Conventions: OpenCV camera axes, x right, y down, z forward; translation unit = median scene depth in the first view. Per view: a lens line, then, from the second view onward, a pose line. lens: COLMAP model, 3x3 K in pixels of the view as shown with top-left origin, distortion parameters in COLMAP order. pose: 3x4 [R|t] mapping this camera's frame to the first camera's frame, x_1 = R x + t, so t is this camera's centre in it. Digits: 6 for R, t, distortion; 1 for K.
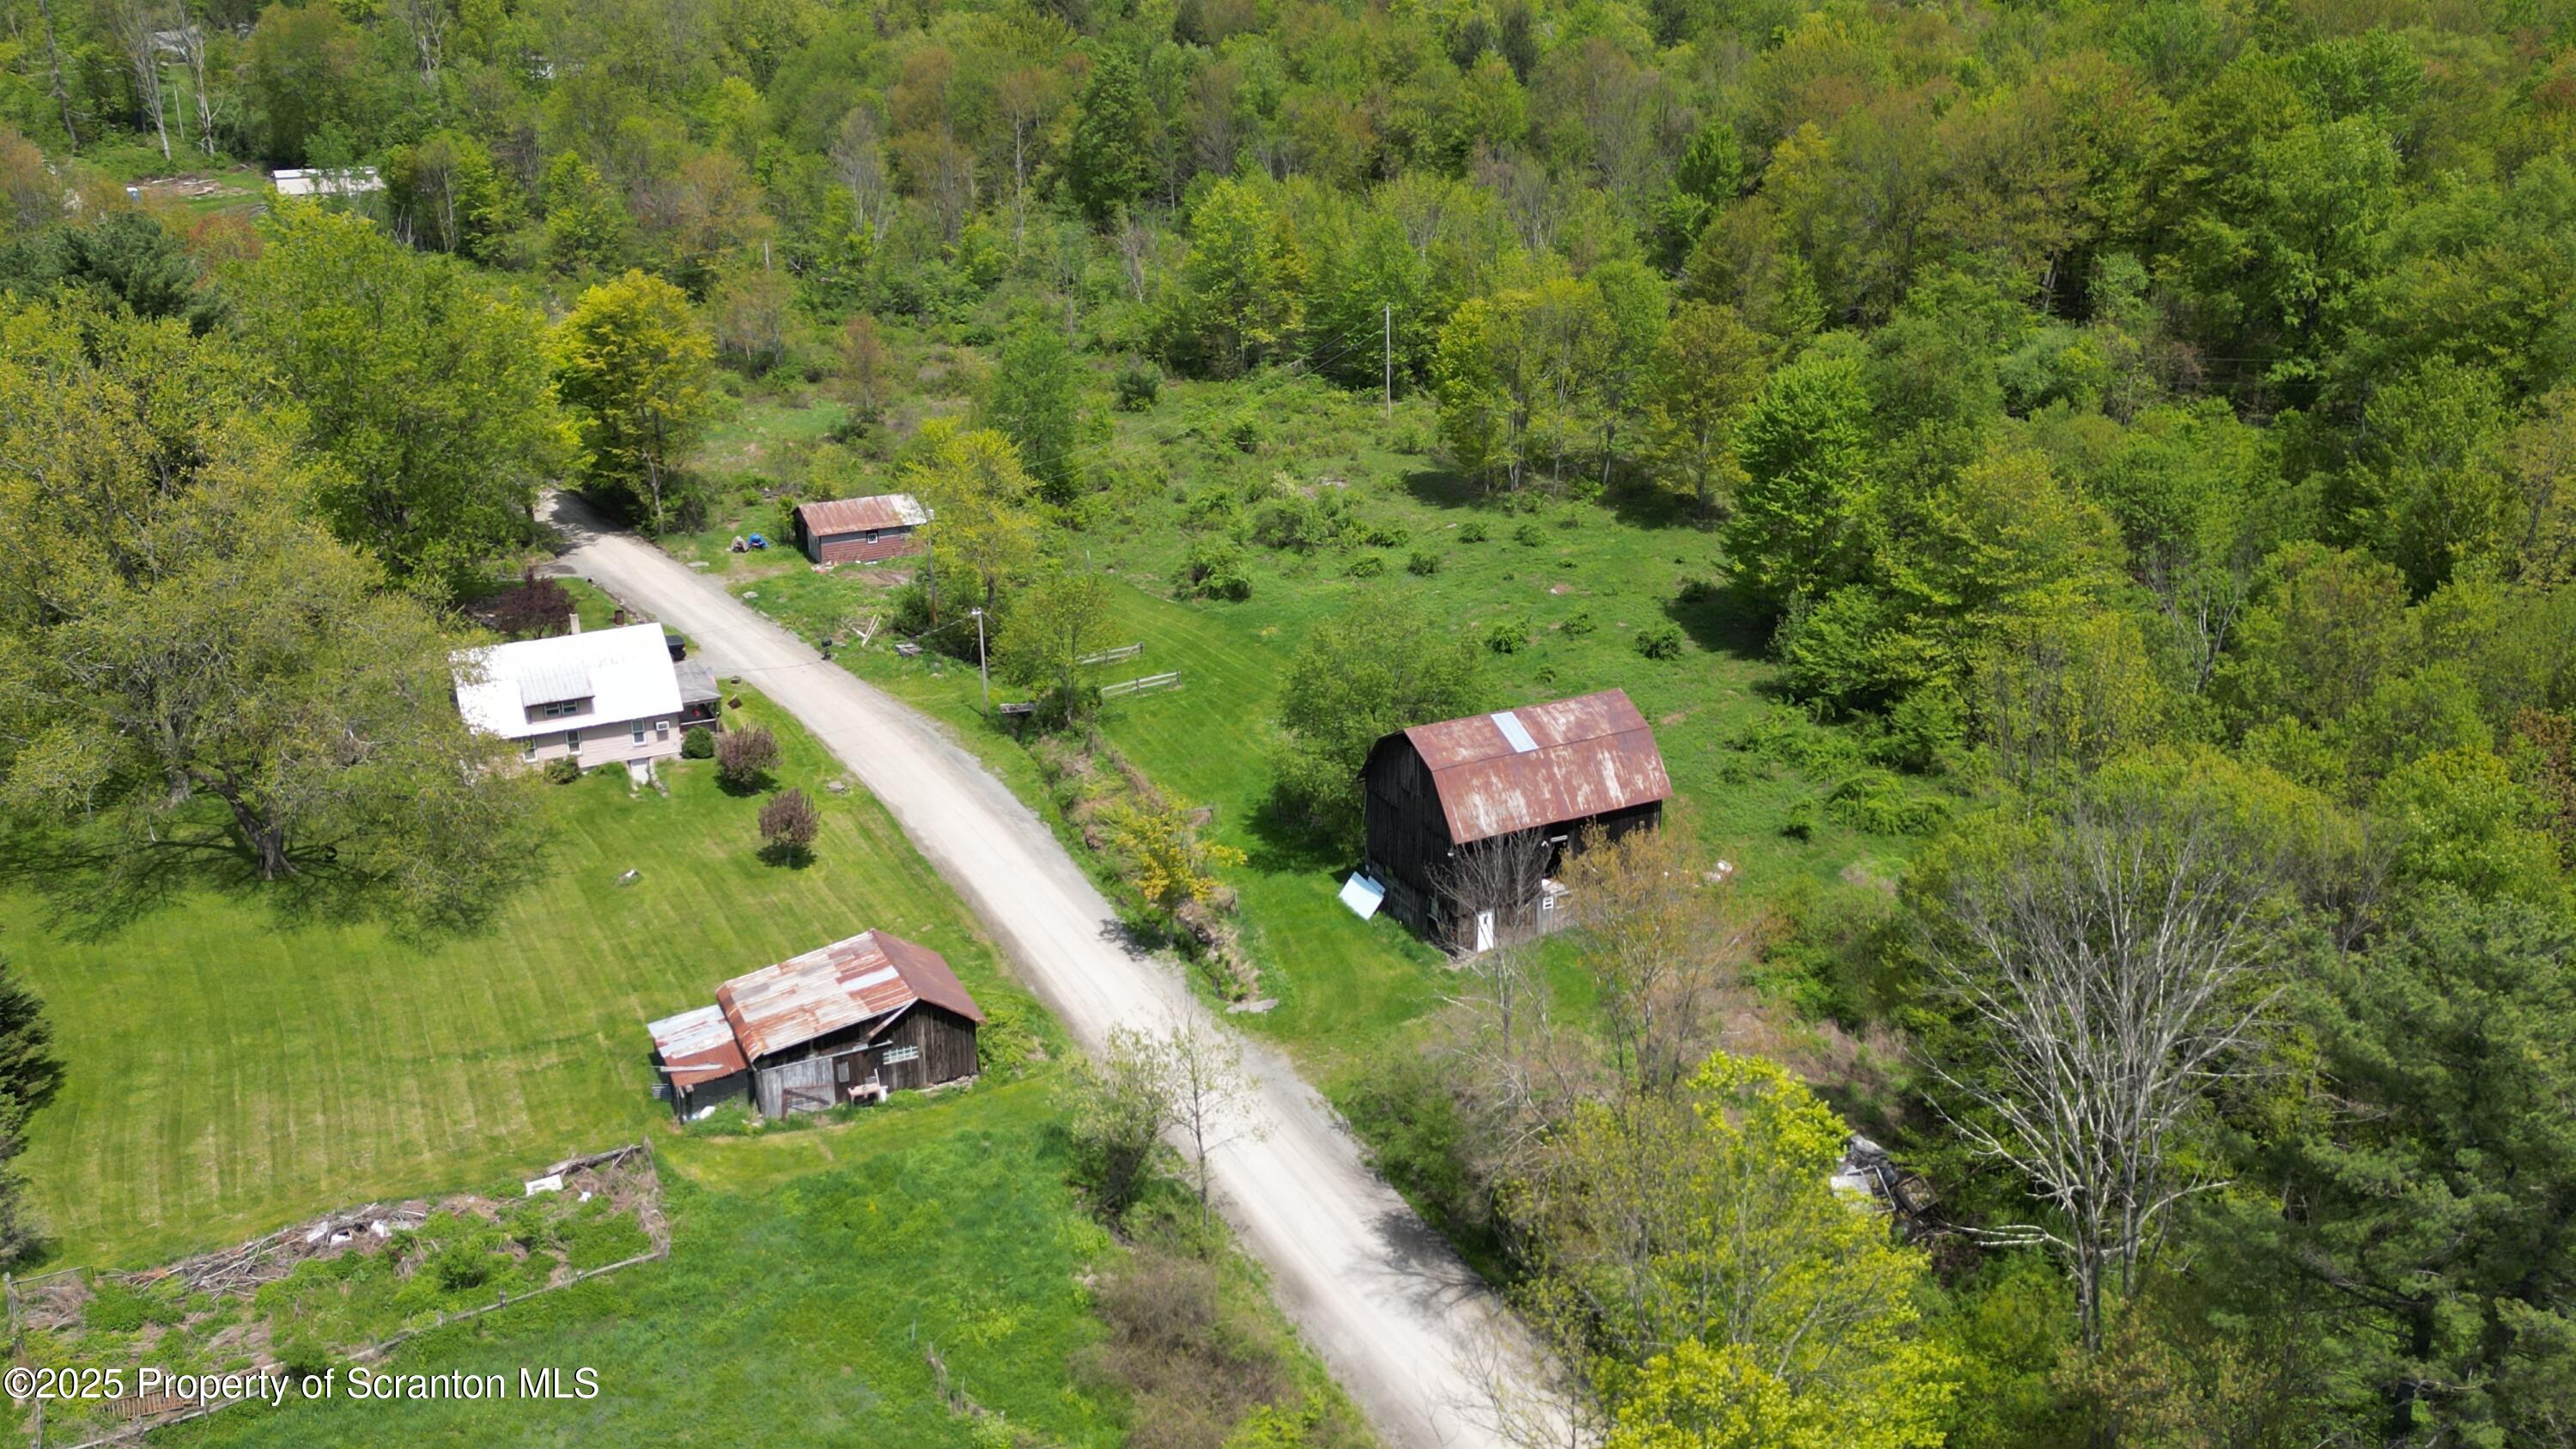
lens RADIAL K [[2128.9, 0, 1288.0], [0, 2128.9, 724.5], [0, 0, 1]] dist [0.138288, -0.252208]
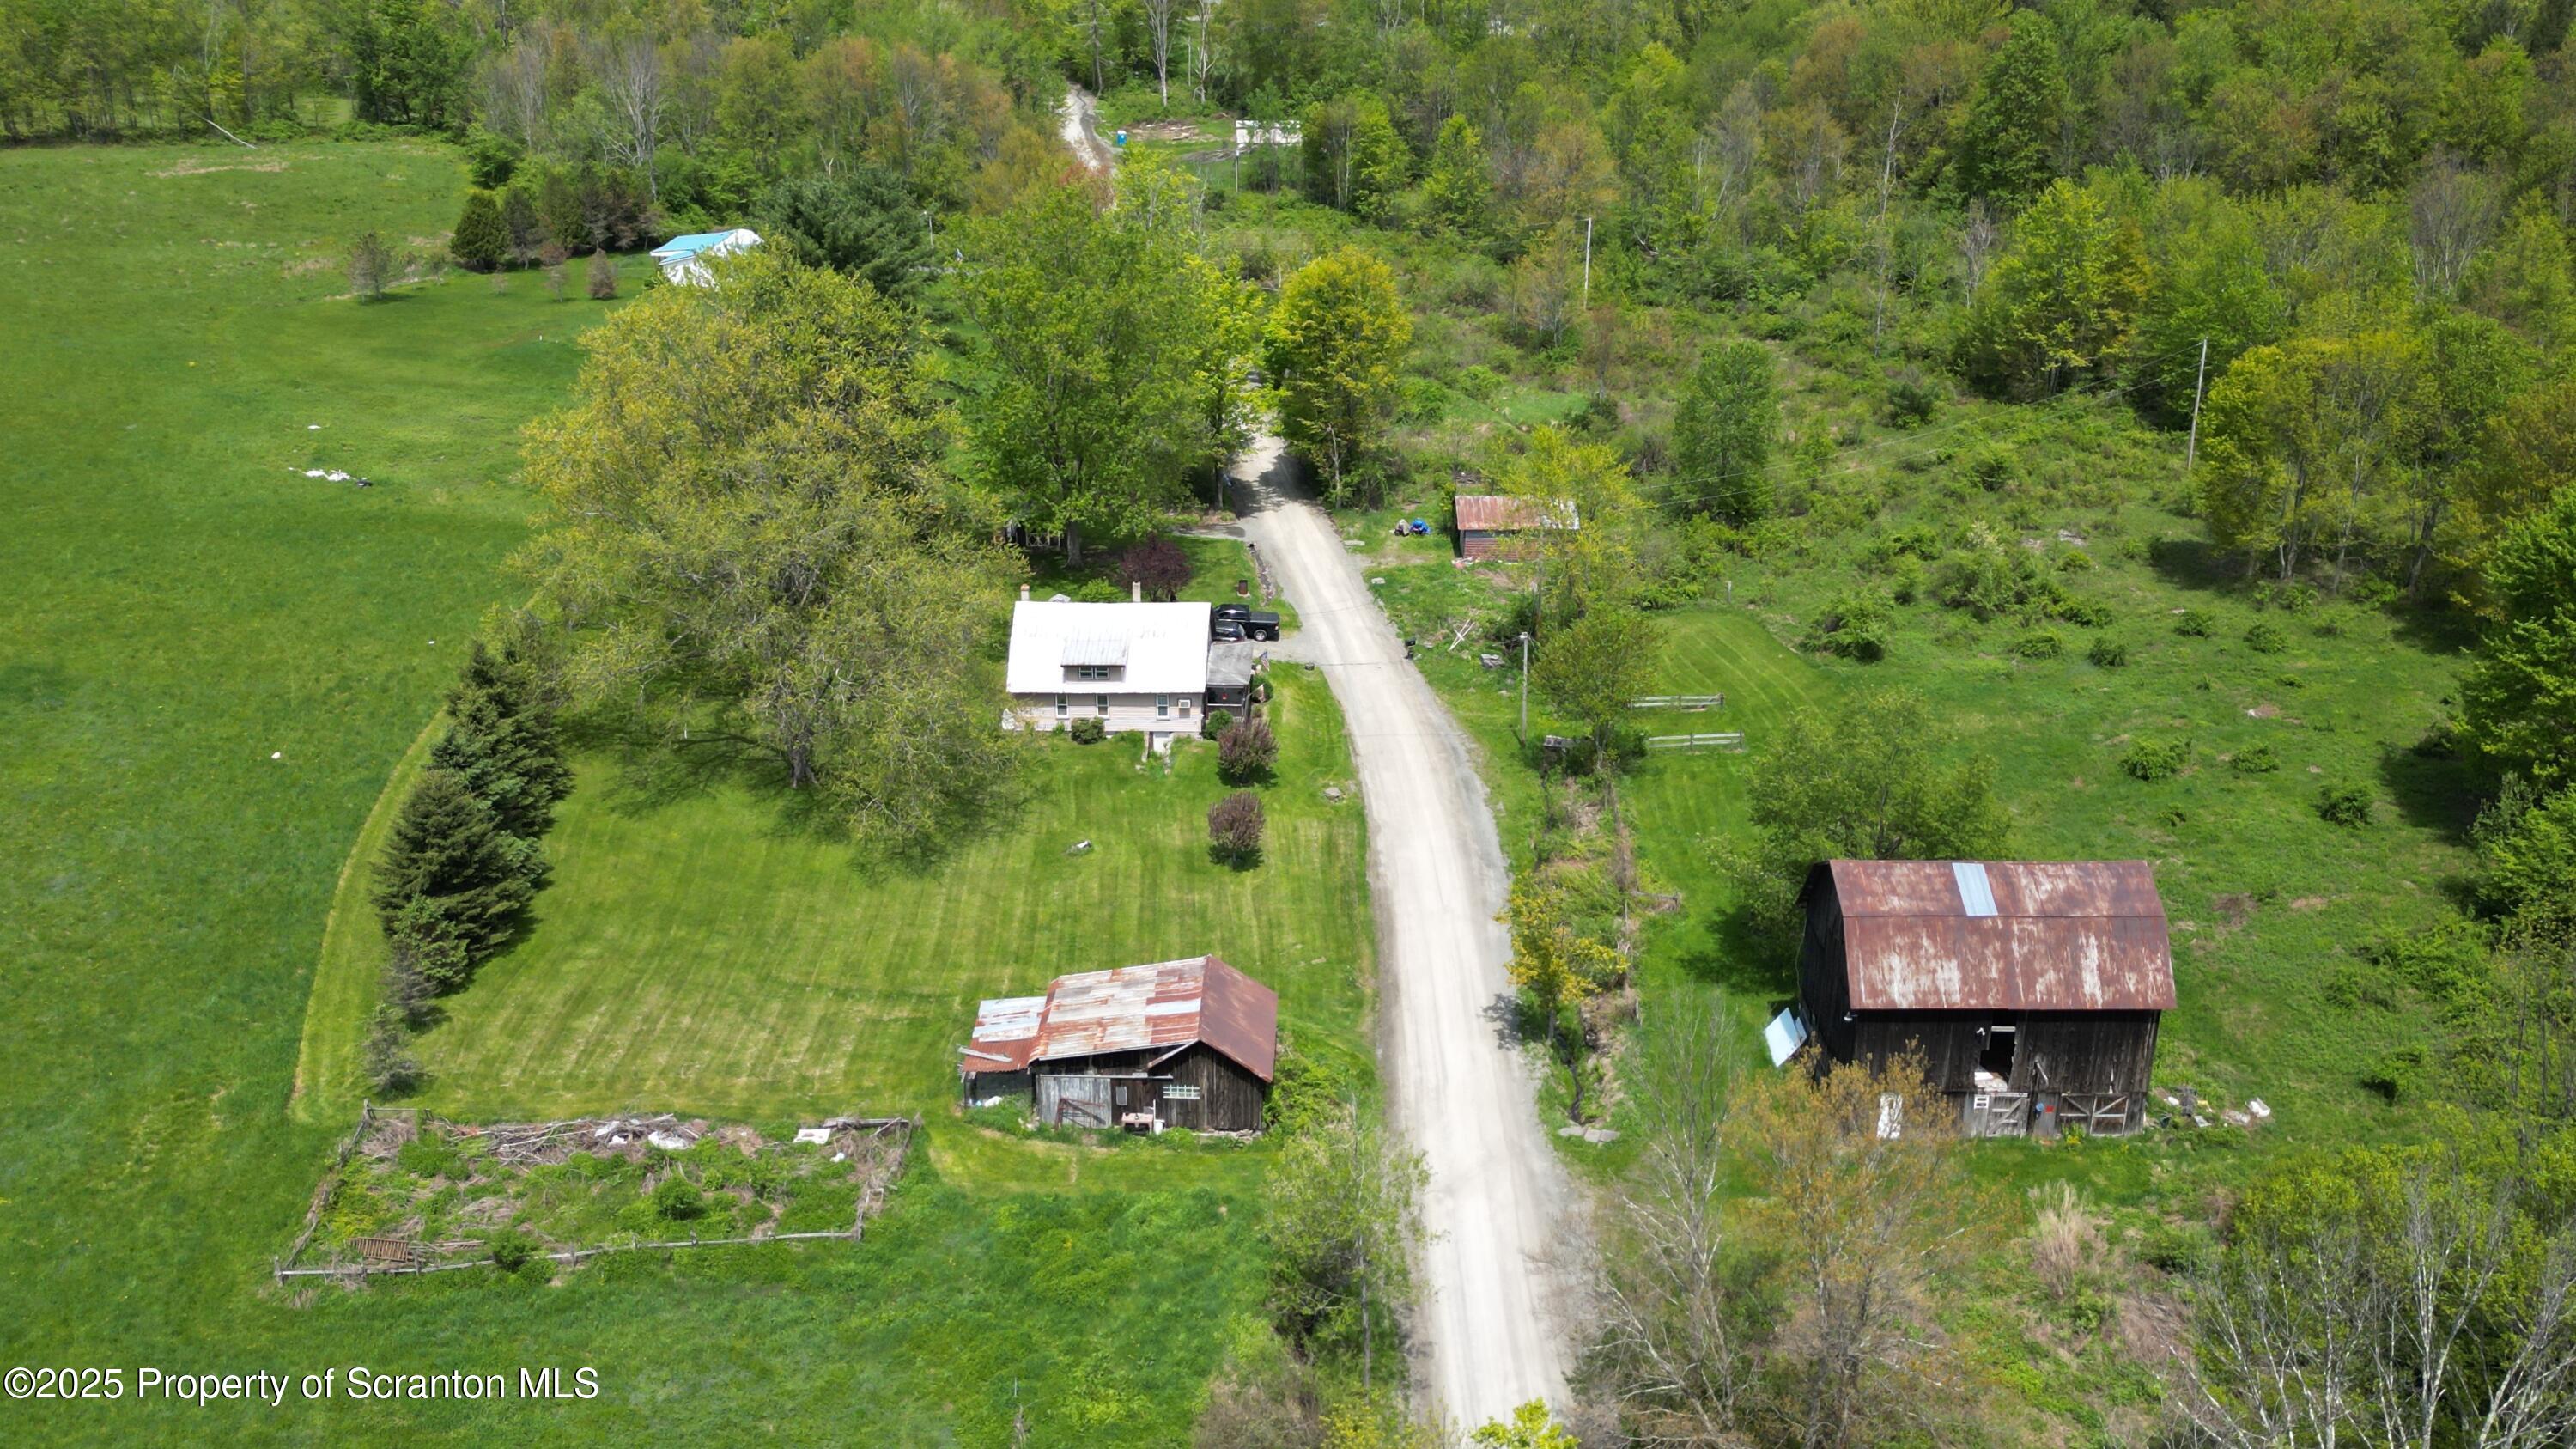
lens RADIAL K [[2128.9, 0, 1288.0], [0, 2128.9, 724.5], [0, 0, 1]] dist [0.138288, -0.252208]
pose [[0.882079, 0.170680, -0.439095, 0.199658], [-0.161737, 0.985127, 0.058022, -0.056841], [0.442467, 0.019838, 0.896565, 0.118795]]
